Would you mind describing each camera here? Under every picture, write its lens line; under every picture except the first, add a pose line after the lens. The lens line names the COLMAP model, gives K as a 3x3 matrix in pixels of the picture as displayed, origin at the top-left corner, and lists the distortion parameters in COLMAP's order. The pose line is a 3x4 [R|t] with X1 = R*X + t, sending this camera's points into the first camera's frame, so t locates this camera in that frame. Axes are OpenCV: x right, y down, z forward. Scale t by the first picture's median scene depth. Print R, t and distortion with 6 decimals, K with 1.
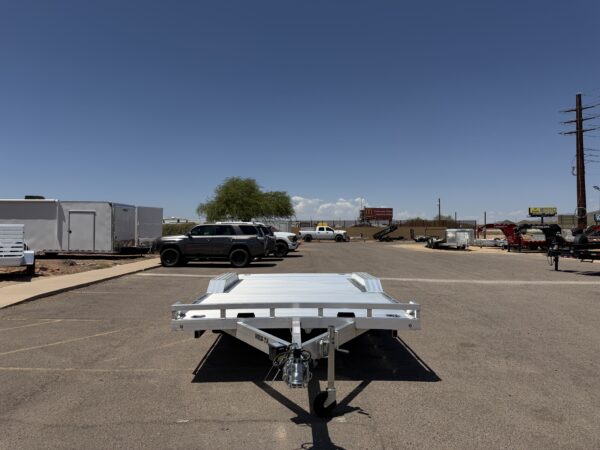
lens RADIAL K [[420.3, 0, 298.1], [0, 420.3, 228.8], [0, 0, 1]] dist [0.085971, -0.117857]
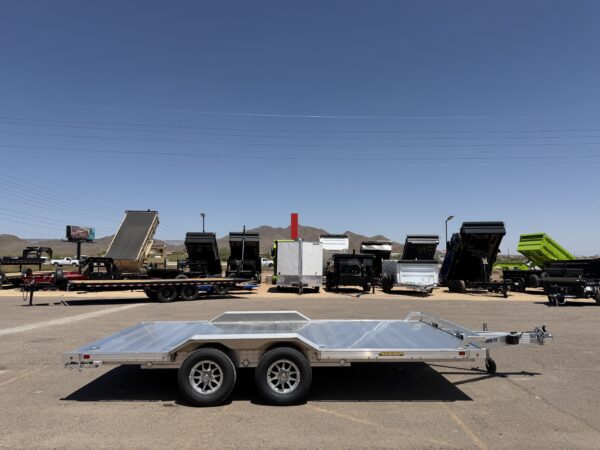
lens RADIAL K [[422.8, 0, 296.2], [0, 422.8, 229.4], [0, 0, 1]] dist [0.065925, -0.069926]
pose [[-0.004640, 0.078968, 0.996866, -0.304893], [-0.009561, 0.996828, -0.079010, -0.003531], [-0.999944, -0.009898, -0.003870, 0.308973]]
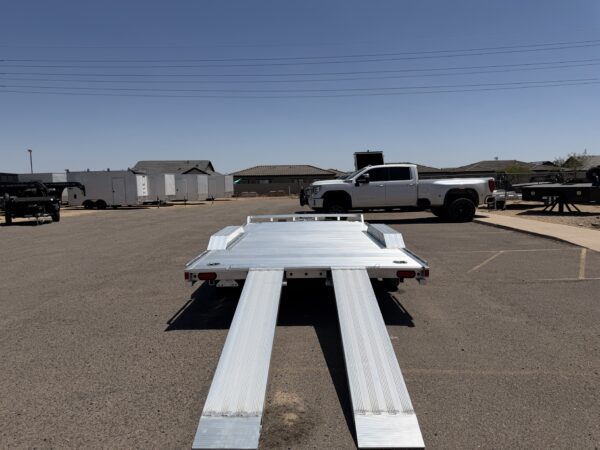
lens RADIAL K [[420.3, 0, 298.1], [0, 420.3, 228.8], [0, 0, 1]] dist [0.085971, -0.117857]
pose [[-0.999667, 0.017171, 0.019272, -0.002956], [0.018981, 0.994999, 0.098064, 0.008182], [-0.017492, 0.098397, -0.994993, 0.637981]]
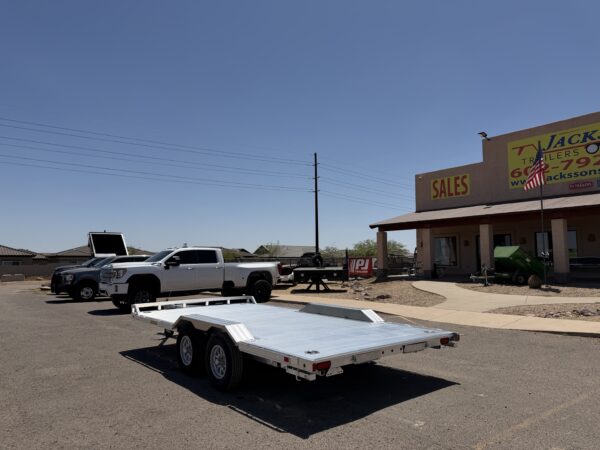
lens RADIAL K [[419.8, 0, 296.8], [0, 419.8, 223.2], [0, 0, 1]] dist [0.093889, -0.114827]
pose [[-0.779029, -0.049416, -0.625037, 0.179418], [0.016316, 0.994954, -0.098998, 0.005456], [0.626775, -0.087320, -0.774292, 0.581340]]
